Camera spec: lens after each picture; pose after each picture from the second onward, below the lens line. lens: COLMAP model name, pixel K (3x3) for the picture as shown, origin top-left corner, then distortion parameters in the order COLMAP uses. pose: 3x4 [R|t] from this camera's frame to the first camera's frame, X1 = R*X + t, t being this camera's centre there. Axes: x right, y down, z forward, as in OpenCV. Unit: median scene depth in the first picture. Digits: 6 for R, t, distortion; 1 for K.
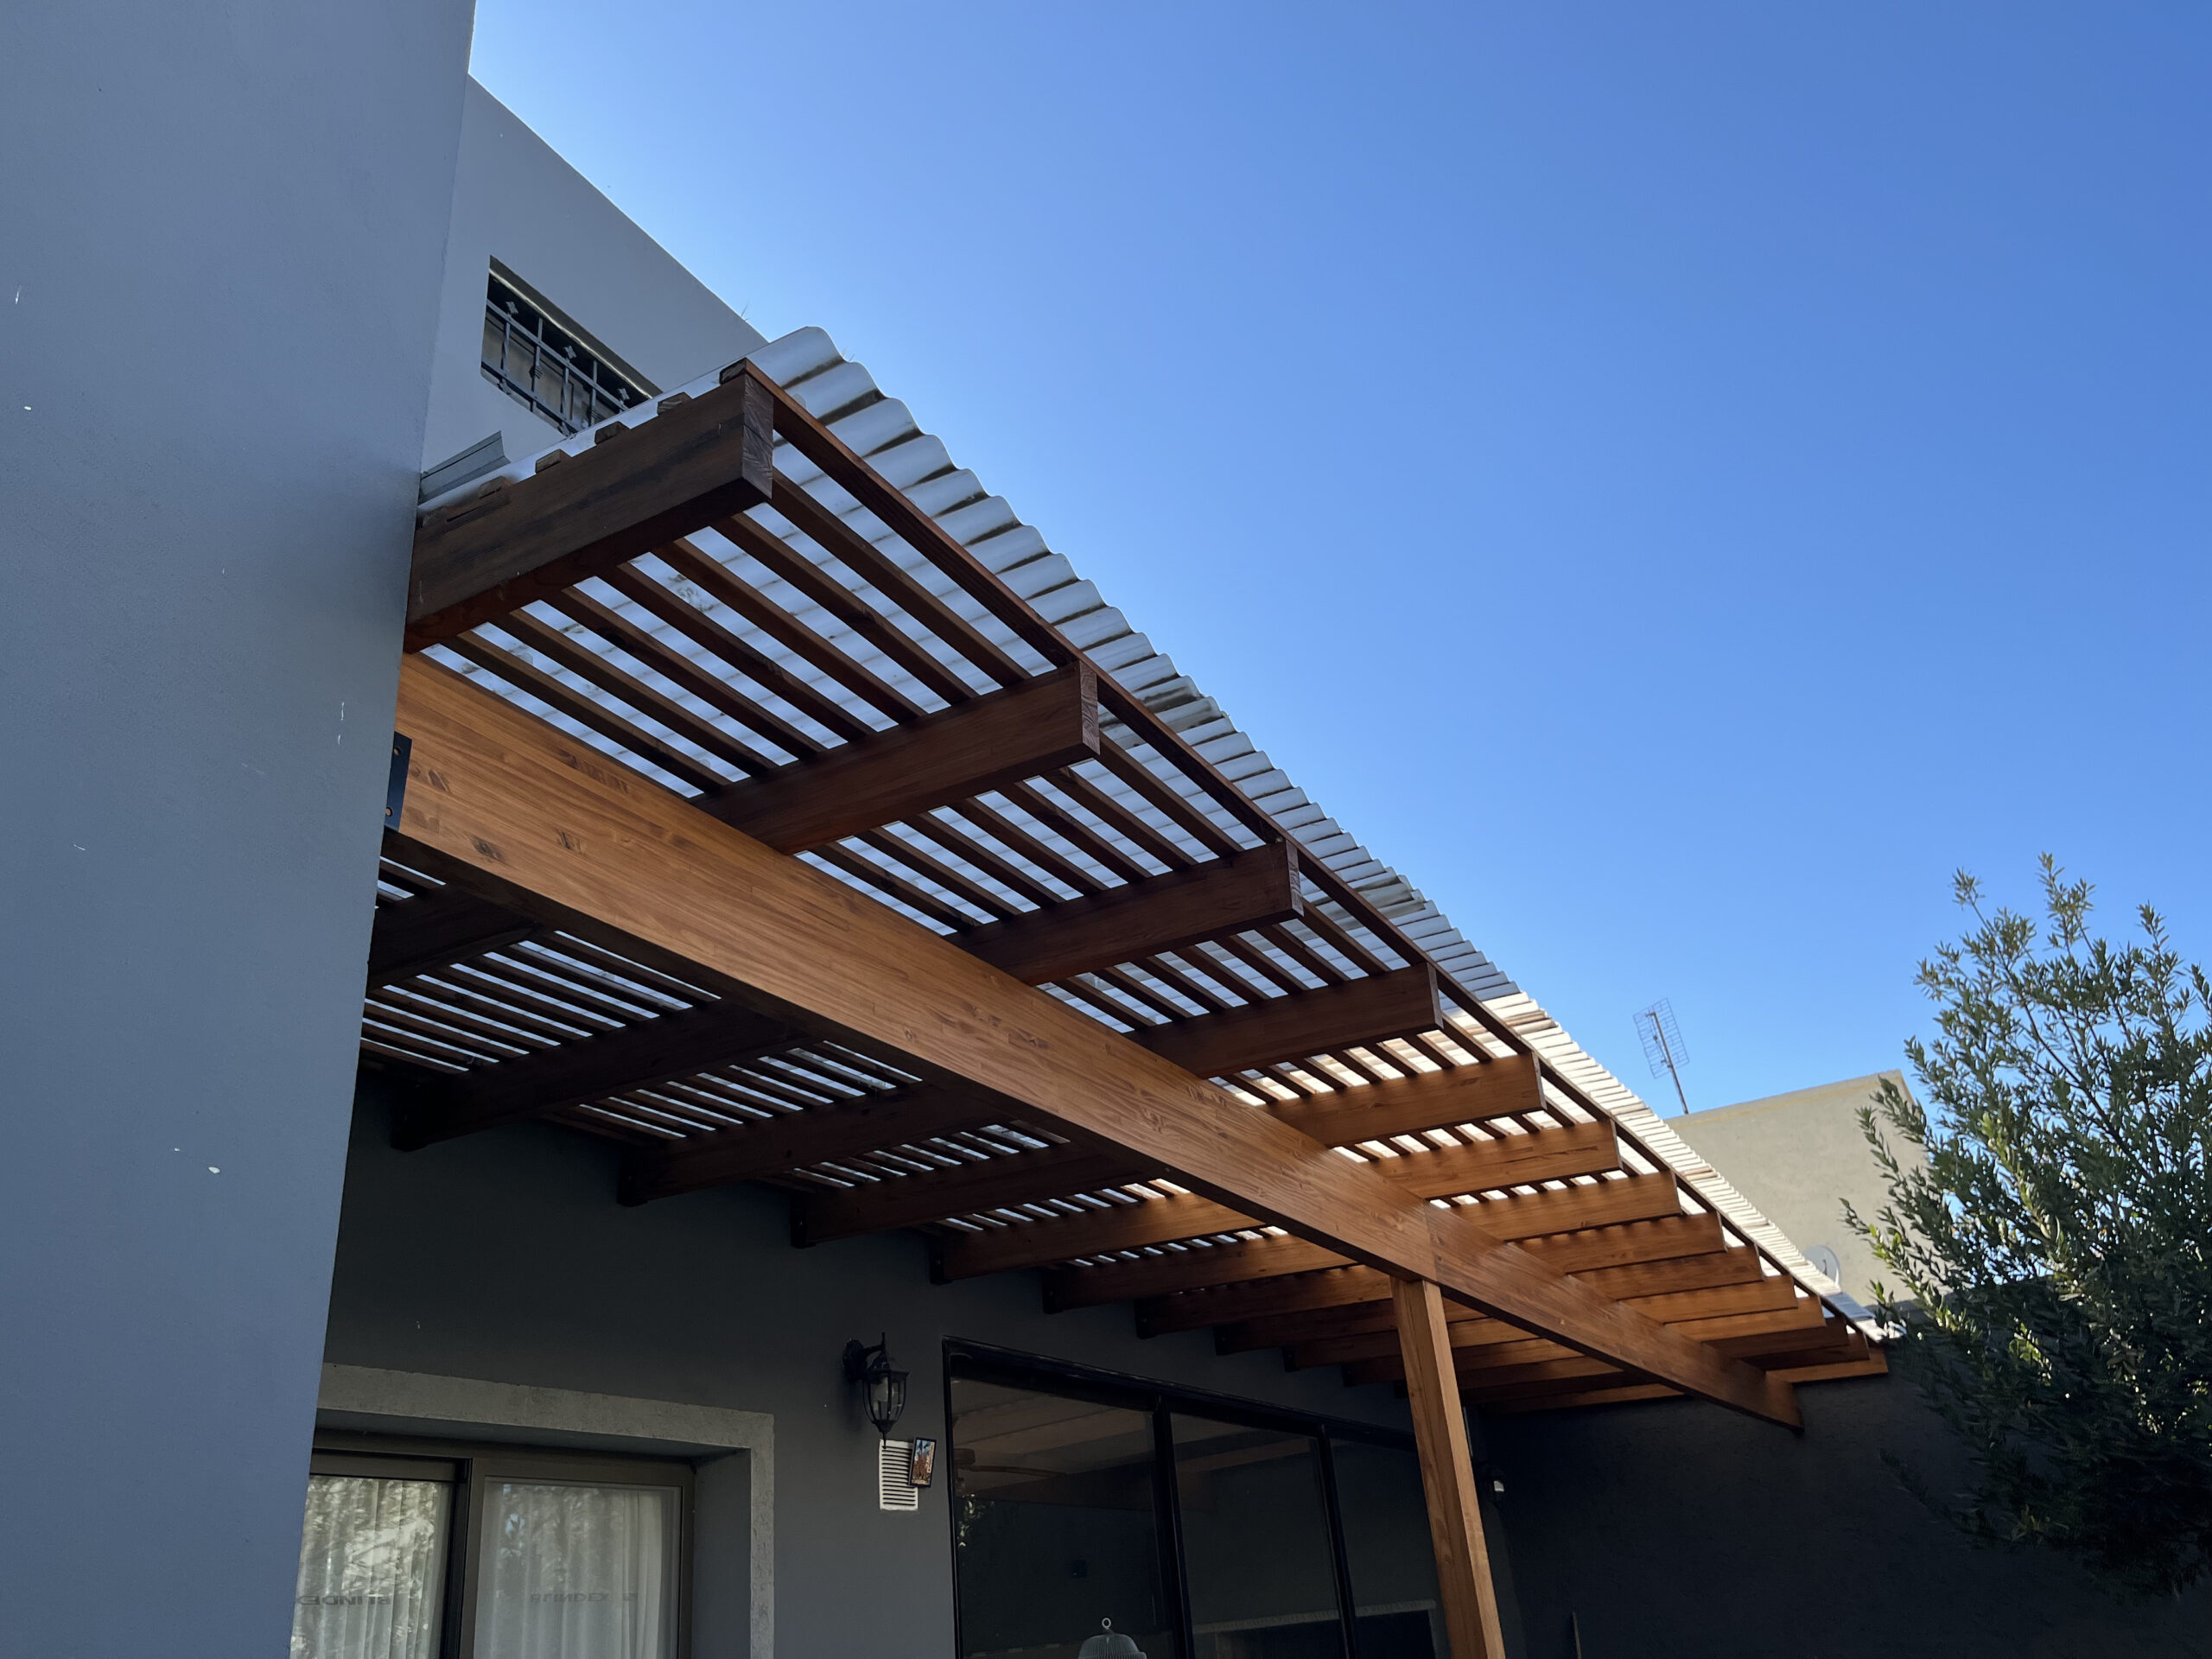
lens RADIAL K [[1671.7, 0, 1102.5], [0, 1671.7, 818.4], [0, 0, 1]] dist [0.063319, -0.088066]
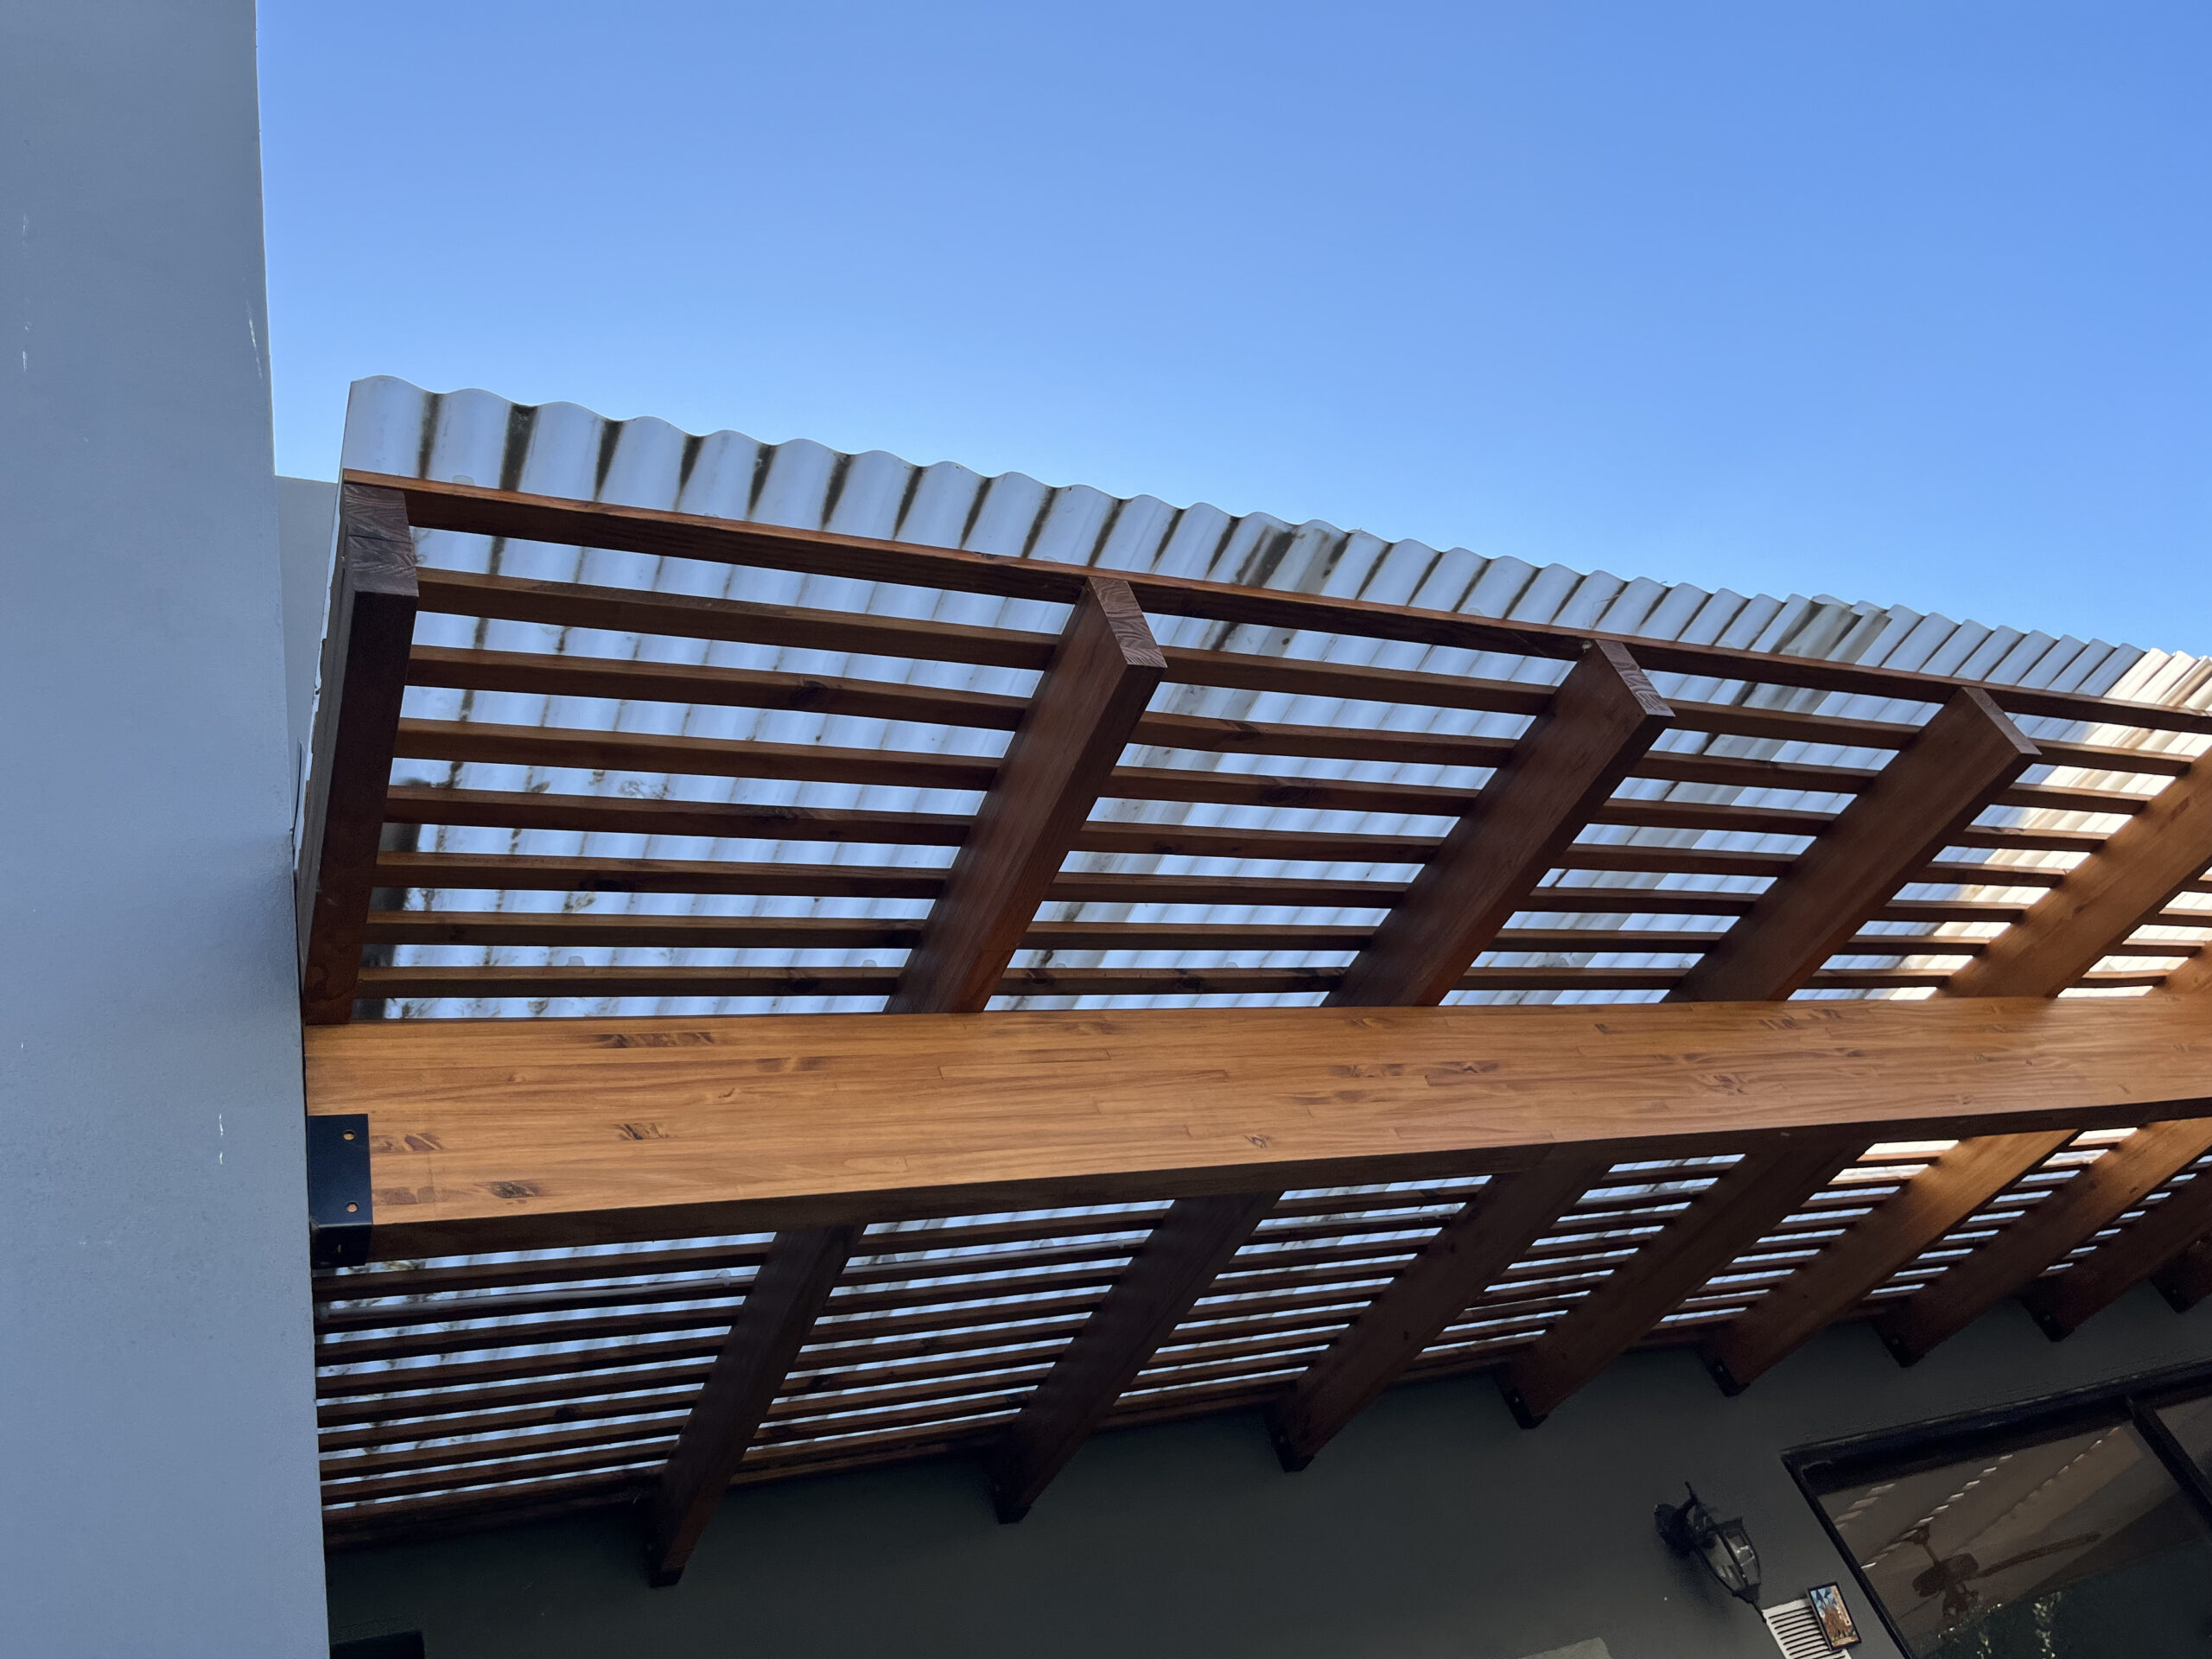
lens RADIAL K [[1671.7, 0, 1096.7], [0, 1671.7, 832.9], [0, 0, 1]] dist [0.063319, -0.088066]
pose [[0.775804, -0.534204, -0.335789, 0.090829], [0.493333, 0.845330, -0.205037, 0.078460], [0.393384, -0.006587, 0.919350, 0.173608]]
